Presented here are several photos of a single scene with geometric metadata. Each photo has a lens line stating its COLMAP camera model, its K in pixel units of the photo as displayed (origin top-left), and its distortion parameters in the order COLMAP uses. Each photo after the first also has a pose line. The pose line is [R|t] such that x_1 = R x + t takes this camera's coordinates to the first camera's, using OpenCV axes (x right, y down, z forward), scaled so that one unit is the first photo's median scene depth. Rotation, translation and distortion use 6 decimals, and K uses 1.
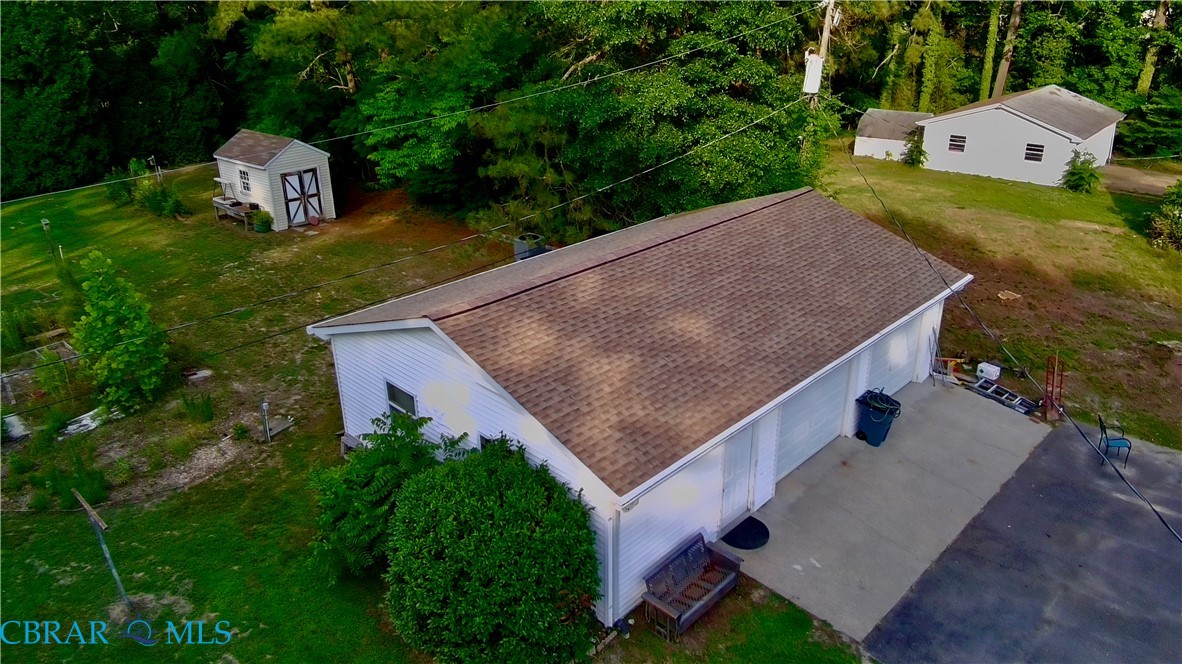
lens RADIAL K [[790.5, 0, 591.1], [0, 790.5, 319.5], [0, 0, 1]] dist [0.028222, -0.088384]
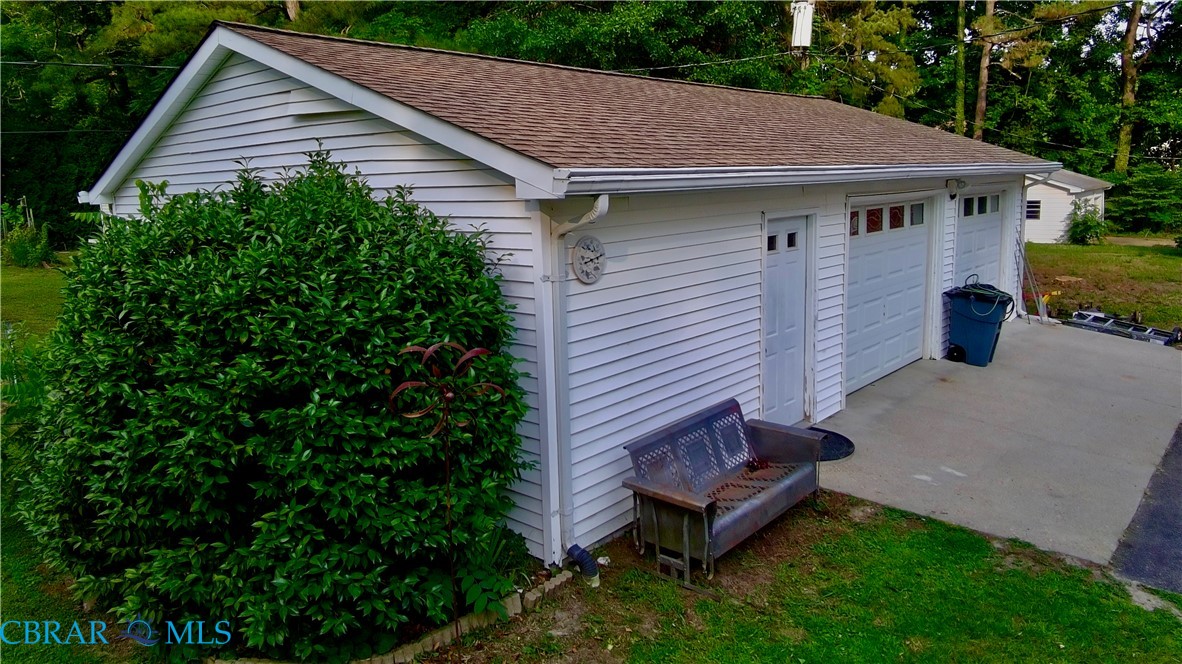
lens RADIAL K [[794.3, 0, 591.0], [0, 794.3, 332.0], [0, 0, 1]] dist [-0.002539, -0.064340]
pose [[0.998738, -0.020693, 0.045770, 0.020507], [0.029938, 0.976895, -0.211614, 0.281391], [-0.040334, 0.212717, 0.976281, 0.422888]]
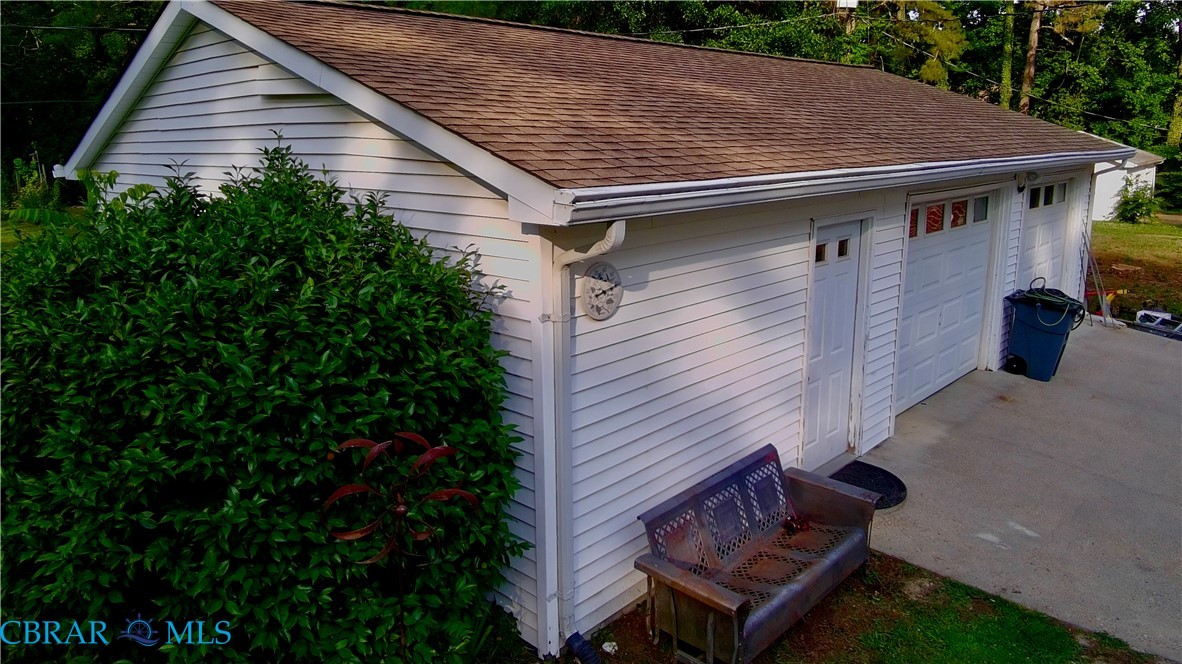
lens RADIAL K [[794.3, 0, 591.0], [0, 794.3, 332.0], [0, 0, 1]] dist [-0.002539, -0.064340]
pose [[0.999885, 0.002337, 0.015015, 0.028720], [0.000101, 0.987055, -0.160380, 0.235633], [-0.015195, 0.160363, 0.986941, 0.481149]]
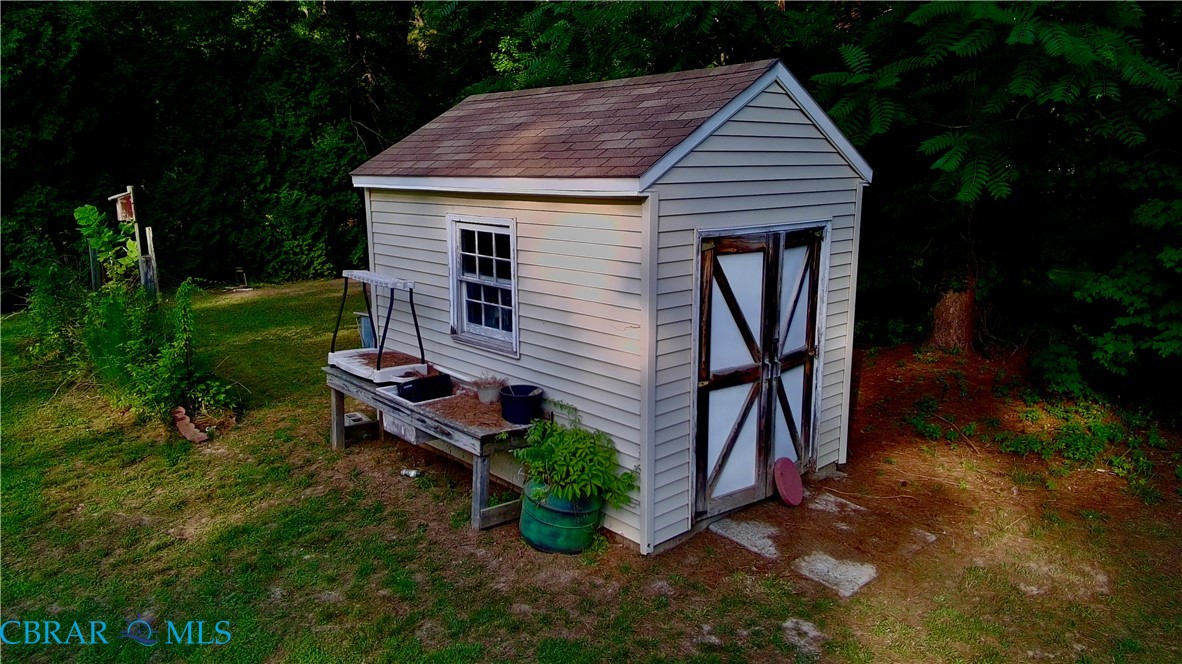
lens RADIAL K [[794.3, 0, 591.0], [0, 794.3, 332.0], [0, 0, 1]] dist [-0.002539, -0.064340]
pose [[0.991387, 0.034230, -0.126416, -0.804297], [-0.058771, 0.978873, -0.195842, -0.256075], [0.117042, 0.201585, 0.972453, 1.687951]]
